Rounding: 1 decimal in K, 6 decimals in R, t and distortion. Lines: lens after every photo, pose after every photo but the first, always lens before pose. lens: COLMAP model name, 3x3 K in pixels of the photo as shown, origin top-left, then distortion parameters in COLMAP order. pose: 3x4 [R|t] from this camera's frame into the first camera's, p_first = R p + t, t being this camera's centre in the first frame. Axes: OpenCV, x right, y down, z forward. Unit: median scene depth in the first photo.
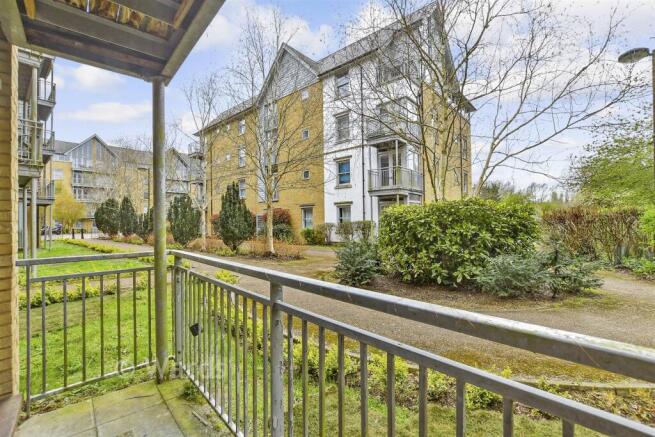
lens RADIAL K [[308.4, 0, 327.5], [0, 308.4, 218.5], [0, 0, 1]] dist [0.000149, 0.000317]
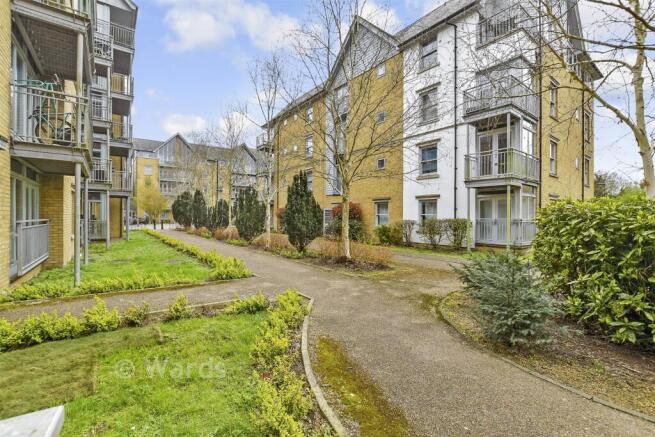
lens RADIAL K [[308.4, 0, 327.5], [0, 308.4, 218.5], [0, 0, 1]] dist [0.000149, 0.000317]
pose [[0.979838, 0.019715, -0.198818, -0.046998], [-0.015968, 0.999664, 0.020430, -0.003857], [0.199153, -0.016843, 0.979824, 0.134349]]
